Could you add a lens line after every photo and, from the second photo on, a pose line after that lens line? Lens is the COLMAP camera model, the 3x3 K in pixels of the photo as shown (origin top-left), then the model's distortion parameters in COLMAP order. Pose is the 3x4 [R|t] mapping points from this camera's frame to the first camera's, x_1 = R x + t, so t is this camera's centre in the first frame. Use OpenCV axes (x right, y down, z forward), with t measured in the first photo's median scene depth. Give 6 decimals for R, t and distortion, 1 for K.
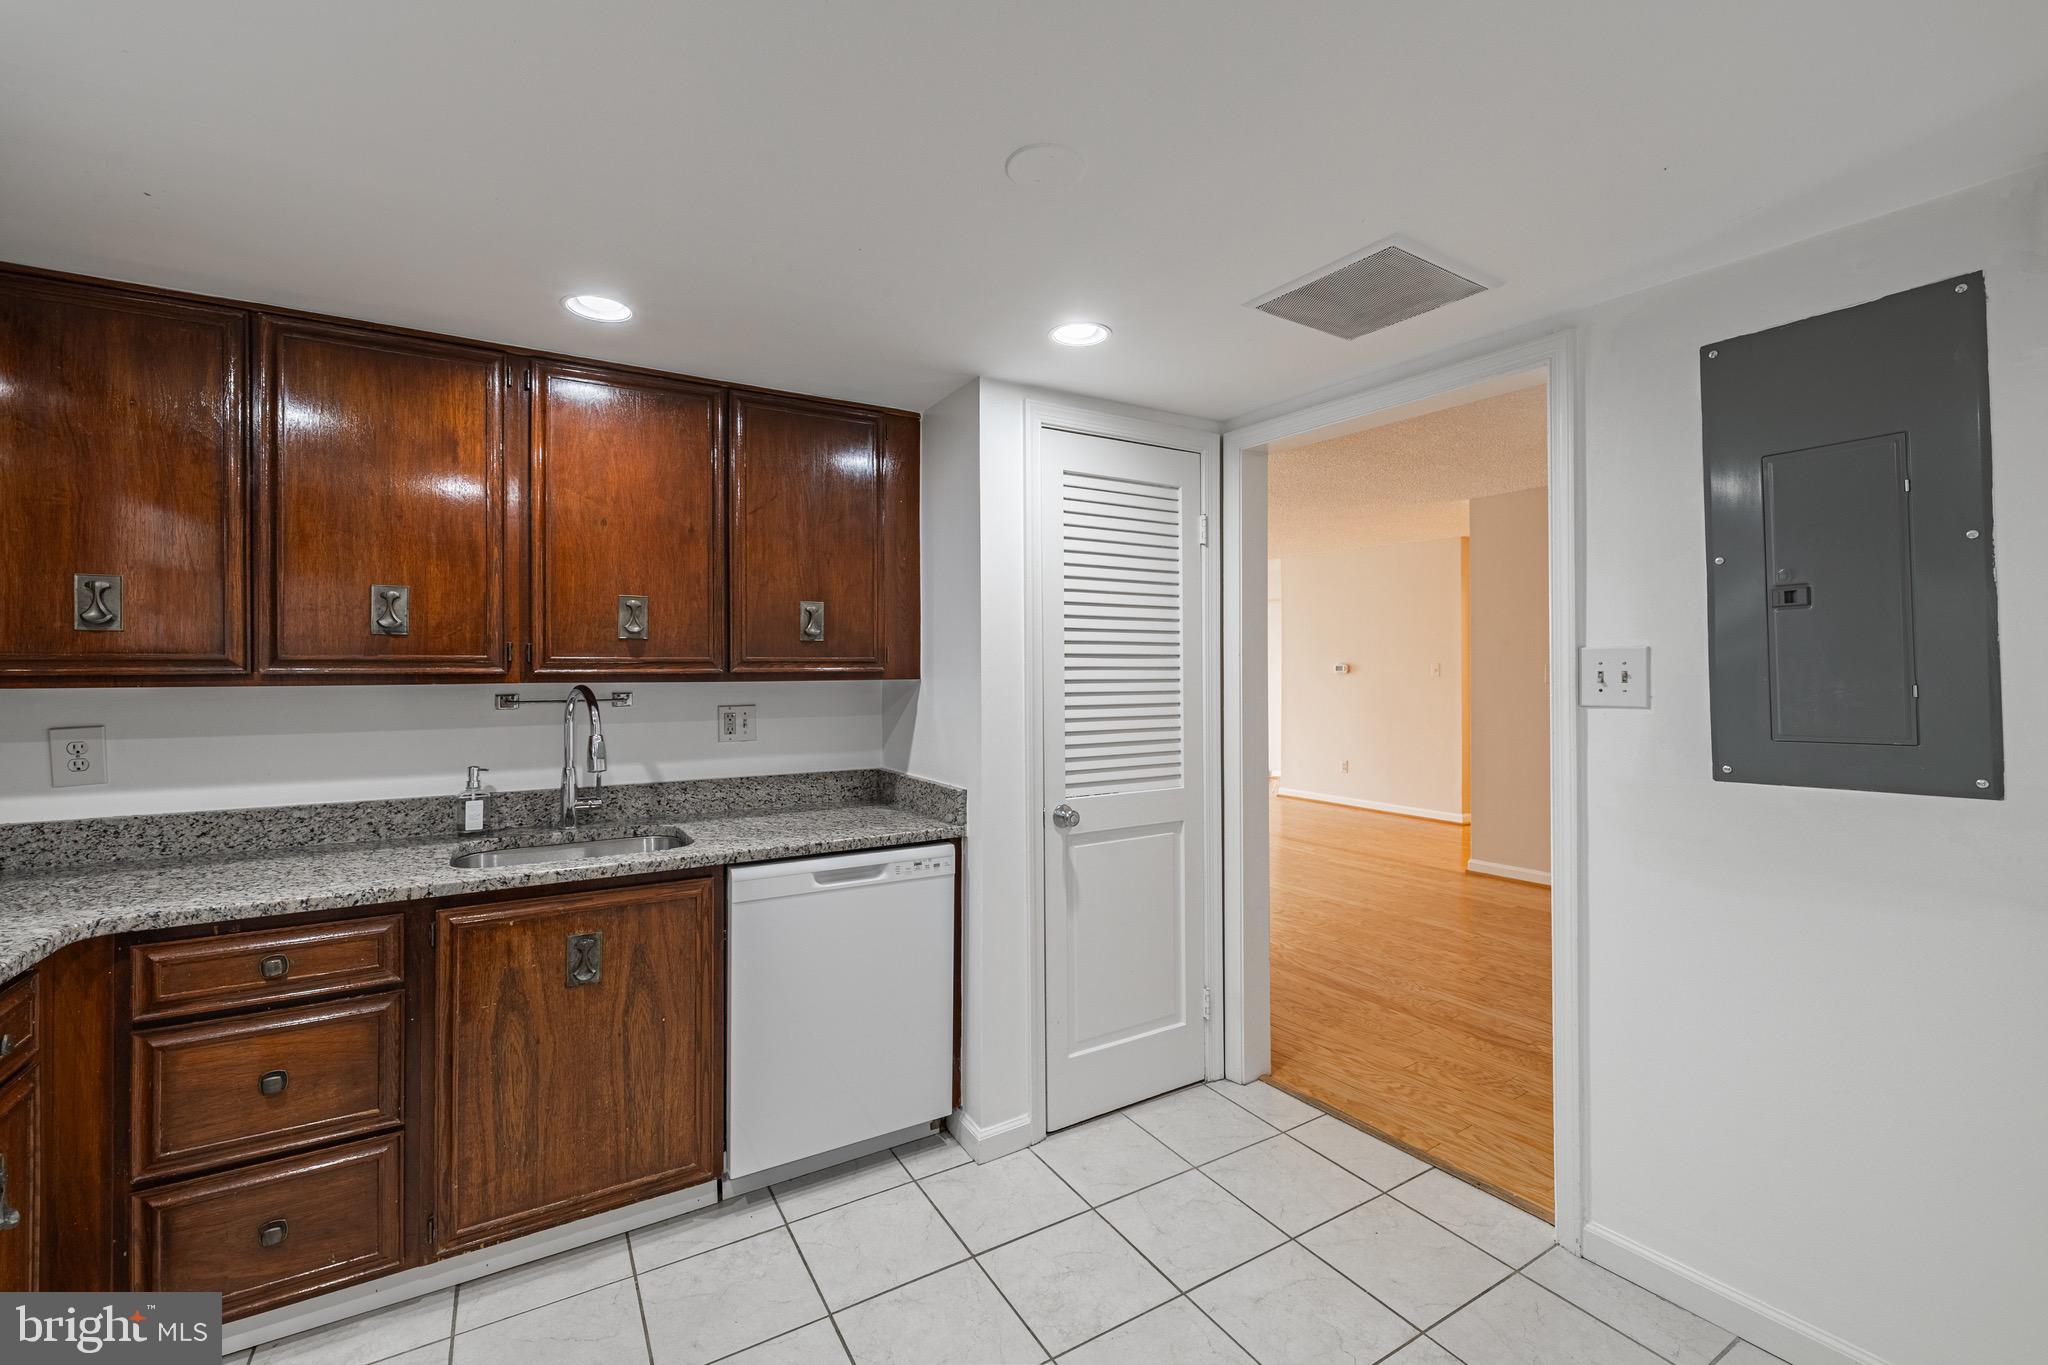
lens RADIAL K [[855.0, 0, 1024.1], [0, 855.0, 665.9], [0, 0, 1]] dist [0.001625, 0.000034]
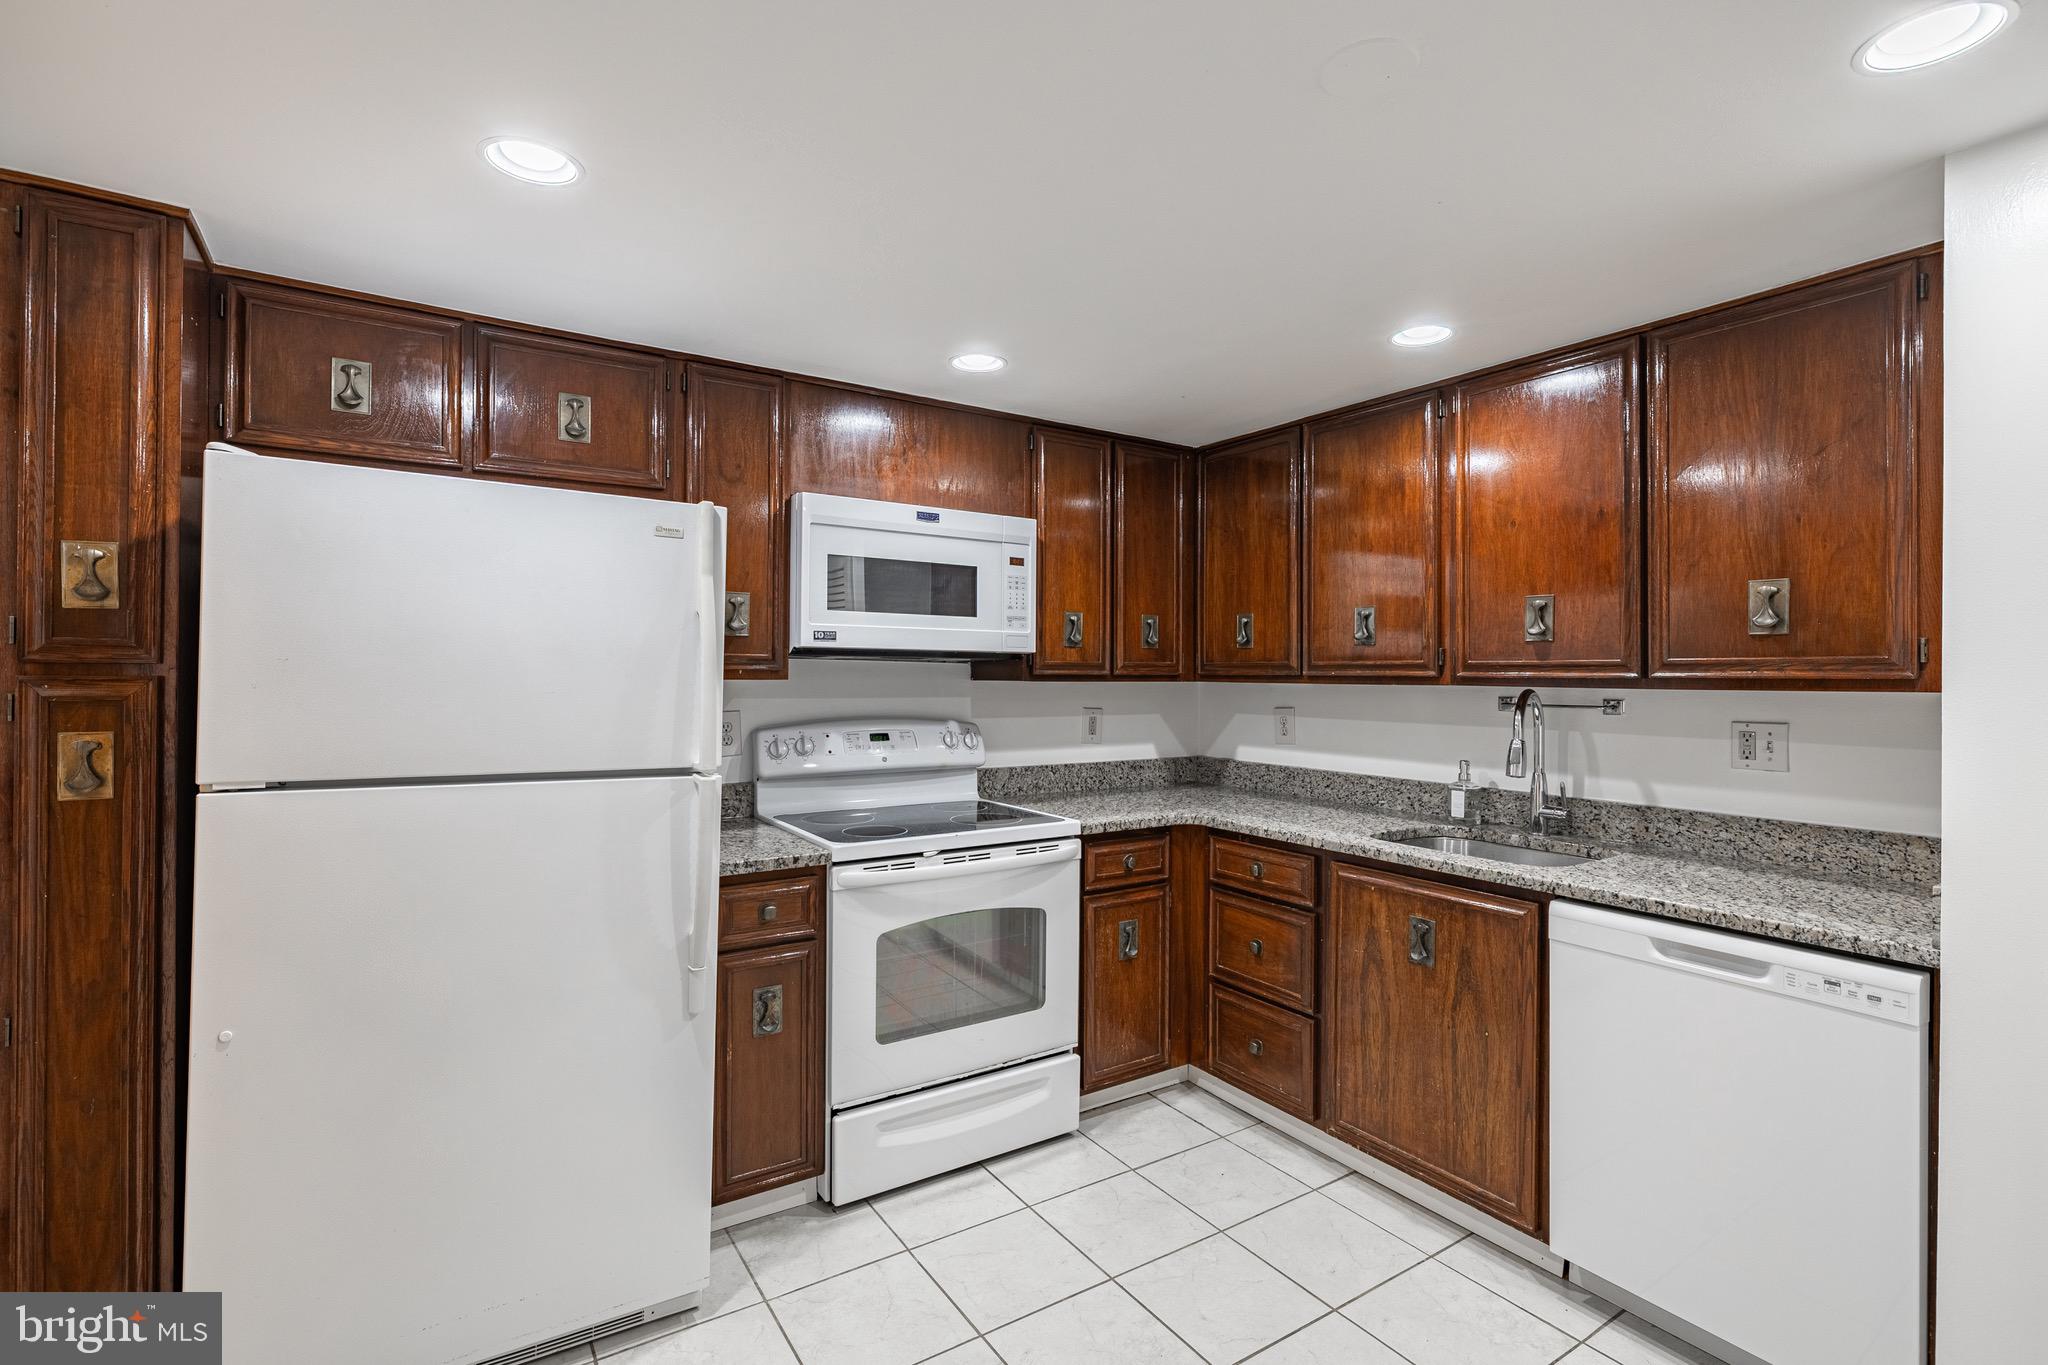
lens RADIAL K [[956.0, 0, 1023.3], [0, 956.0, 669.6], [0, 0, 1]] dist [-0.001963, -0.000452]
pose [[0.040767, 0.000911, -0.999168, 0.561359], [0.000210, 1.000000, 0.000920, -0.001040], [0.999169, -0.000248, 0.040767, 0.377092]]
